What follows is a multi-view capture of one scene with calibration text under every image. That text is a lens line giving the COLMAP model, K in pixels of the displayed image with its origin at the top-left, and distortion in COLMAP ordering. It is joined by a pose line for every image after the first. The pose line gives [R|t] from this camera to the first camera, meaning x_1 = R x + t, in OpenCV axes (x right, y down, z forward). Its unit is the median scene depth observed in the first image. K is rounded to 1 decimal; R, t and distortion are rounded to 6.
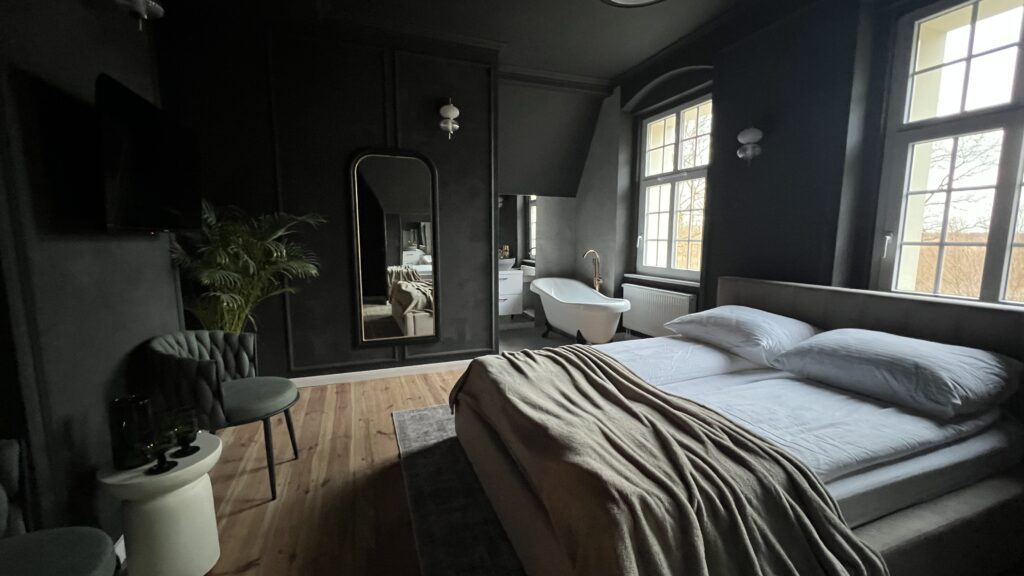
lens RADIAL K [[409.1, 0, 515.8], [0, 409.1, 290.5], [0, 0, 1]] dist [-0.003775, 0.001792]
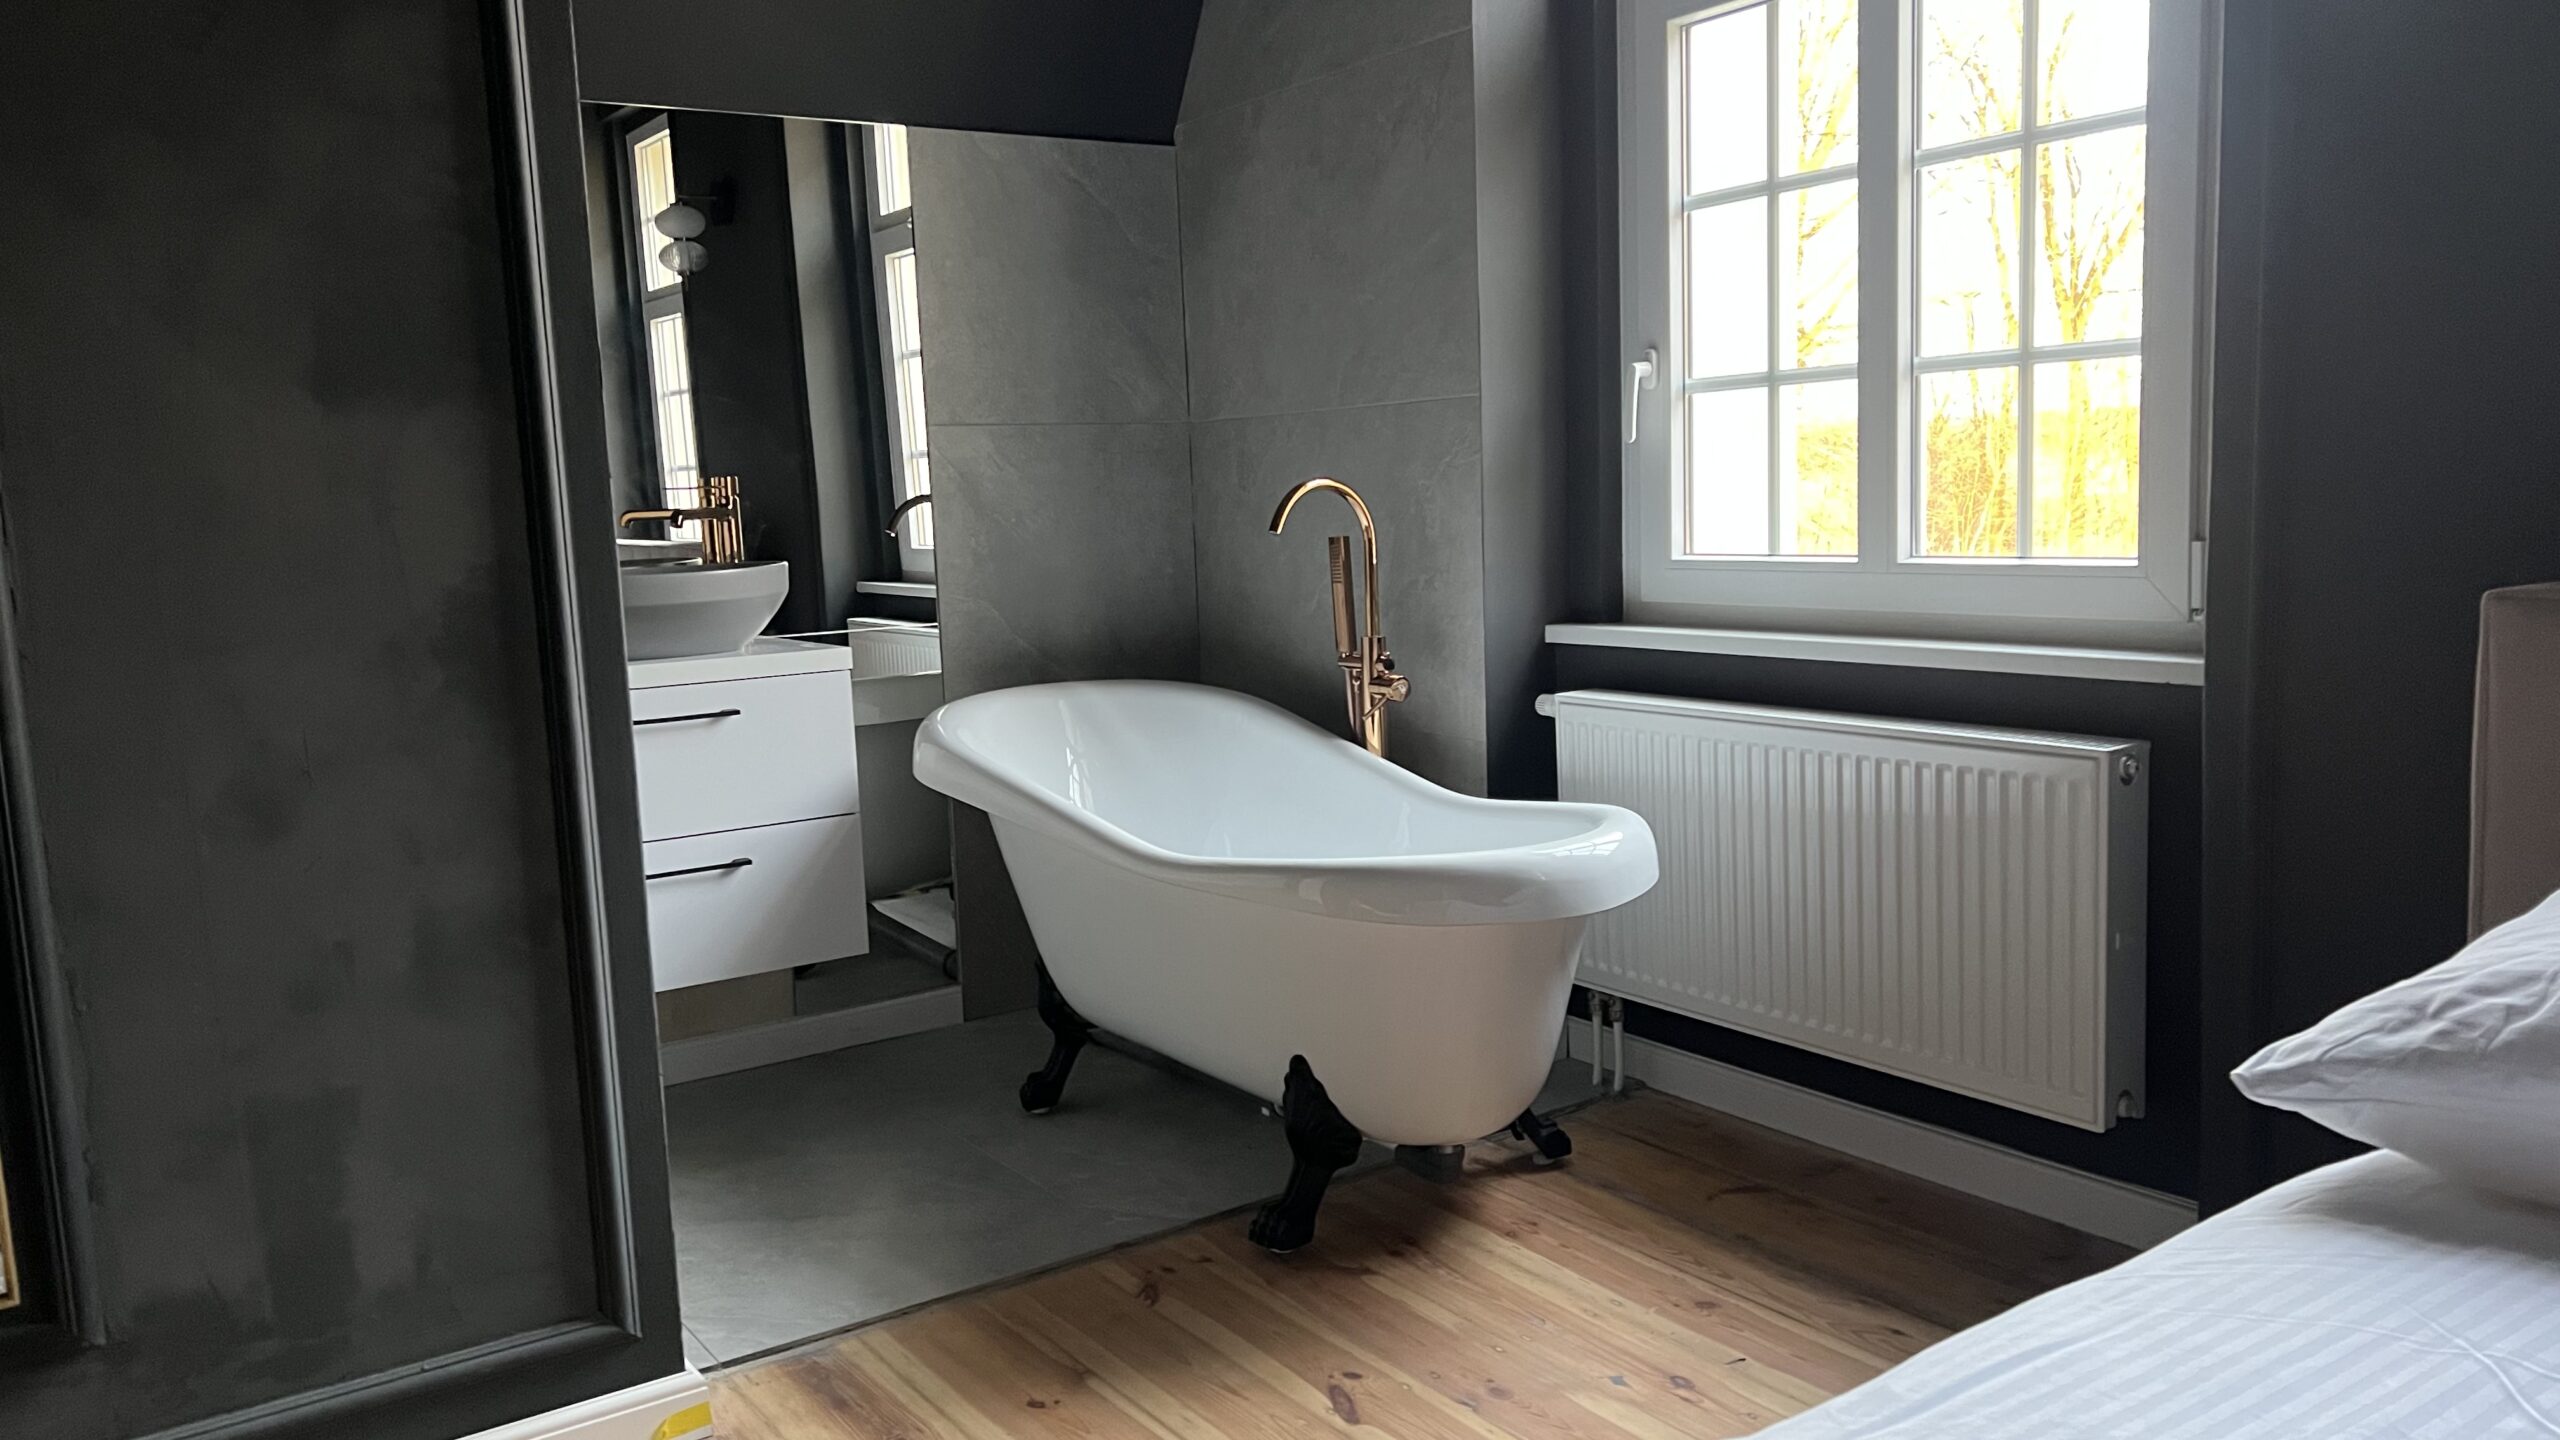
lens RADIAL K [[1910.9, 0, 1242.5], [0, 1910.9, 724.0], [0, 0, 1]] dist [0.070477, -0.073208]
pose [[0.977024, -0.071279, 0.200854, 0.019785], [0.072593, 0.997361, 0.000828, -0.017663], [-0.200383, 0.013772, 0.979621, 0.443818]]
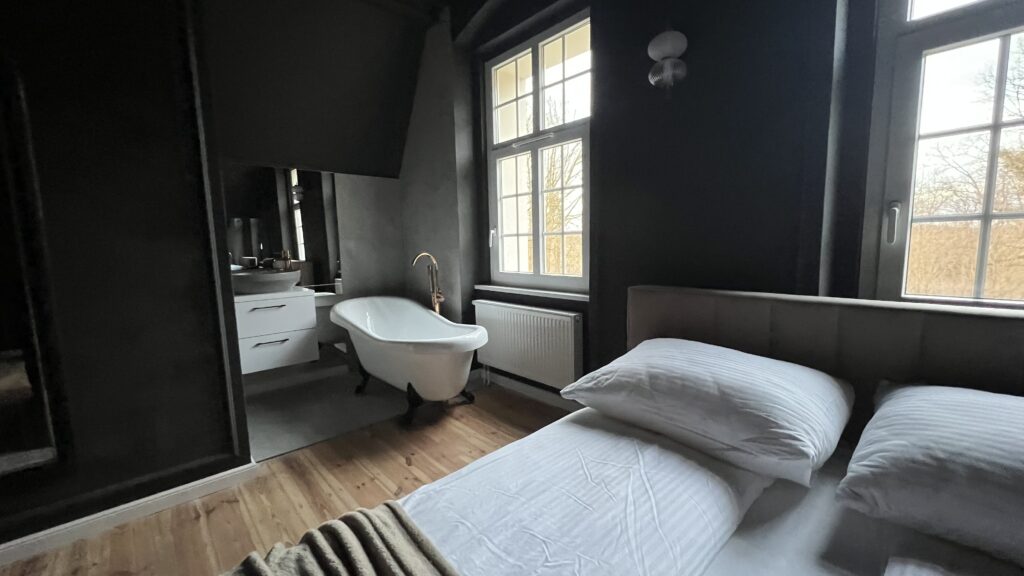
lens RADIAL K [[409.1, 0, 515.2], [0, 409.1, 290.0], [0, 0, 1]] dist [-0.003775, 0.001792]
pose [[0.933272, -0.065732, 0.353104, 0.110093], [0.071506, 0.997435, -0.003315, -0.033479], [-0.351980, 0.028342, 0.935578, 0.426188]]
